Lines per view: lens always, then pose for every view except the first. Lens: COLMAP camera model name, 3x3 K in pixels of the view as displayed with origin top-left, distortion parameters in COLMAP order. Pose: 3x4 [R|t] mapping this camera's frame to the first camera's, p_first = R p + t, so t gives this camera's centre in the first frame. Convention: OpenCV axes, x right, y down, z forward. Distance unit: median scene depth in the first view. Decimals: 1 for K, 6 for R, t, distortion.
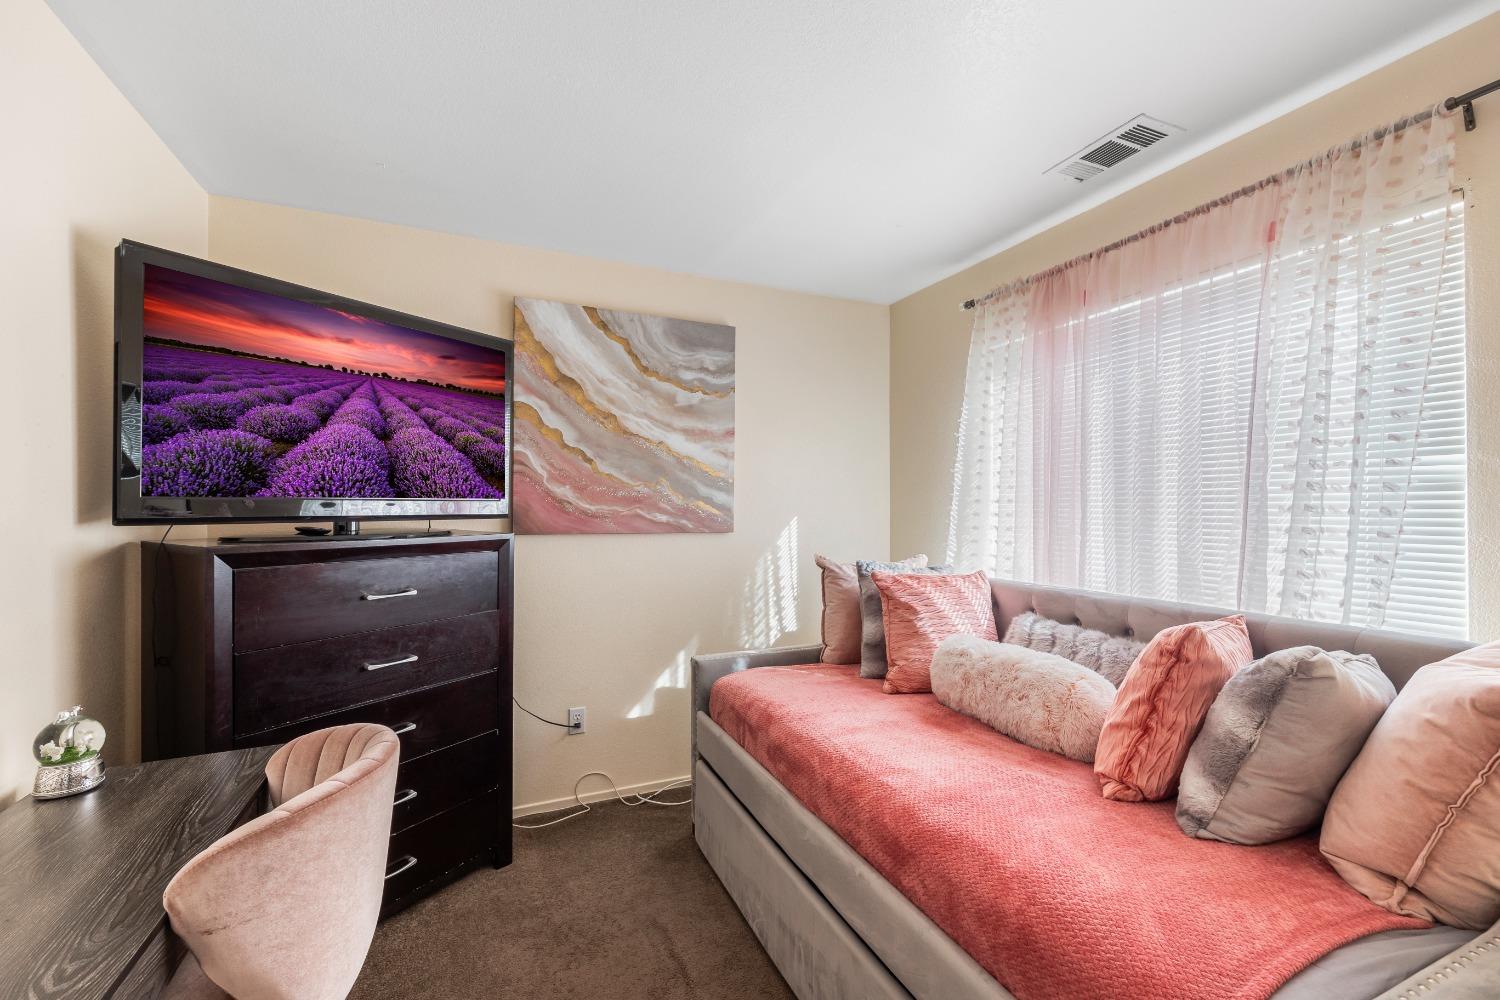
lens RADIAL K [[611.1, 0, 748.5], [0, 611.1, 504.0], [0, 0, 1]] dist [0.002269, -0.000120]
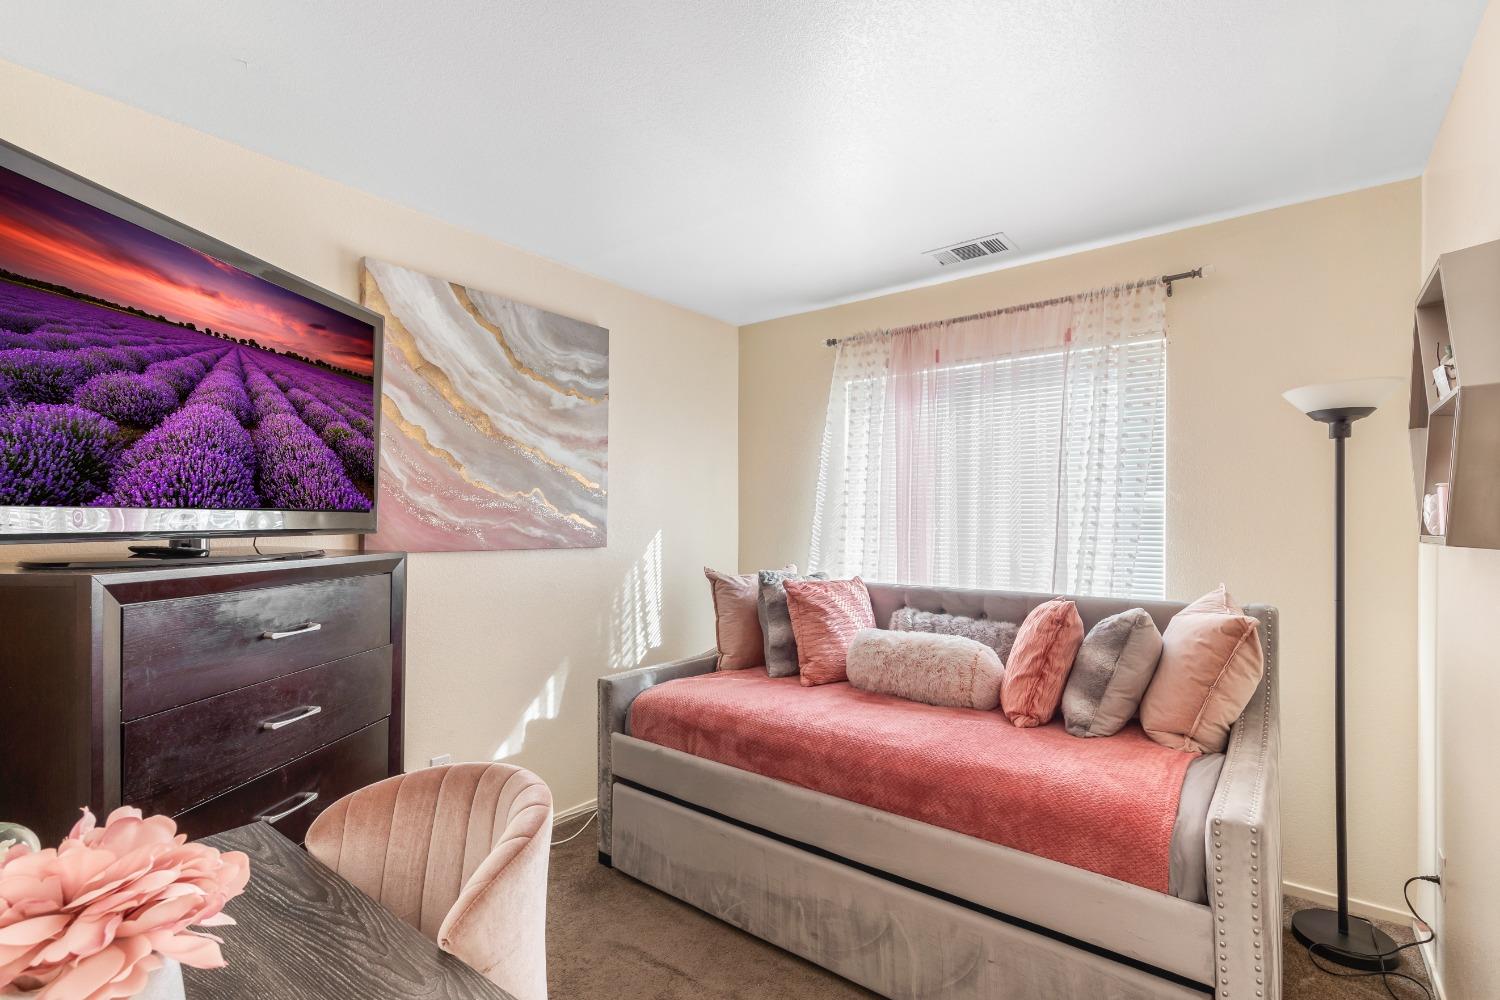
lens RADIAL K [[675.5, 0, 768.0], [0, 675.5, 525.1], [0, 0, 1]] dist [0.009178, -0.001623]
pose [[0.870337, 0.001577, 0.492454, -0.470368], [-0.007904, 0.999911, 0.010767, -0.000886], [-0.492393, -0.013263, 0.870272, -0.049578]]
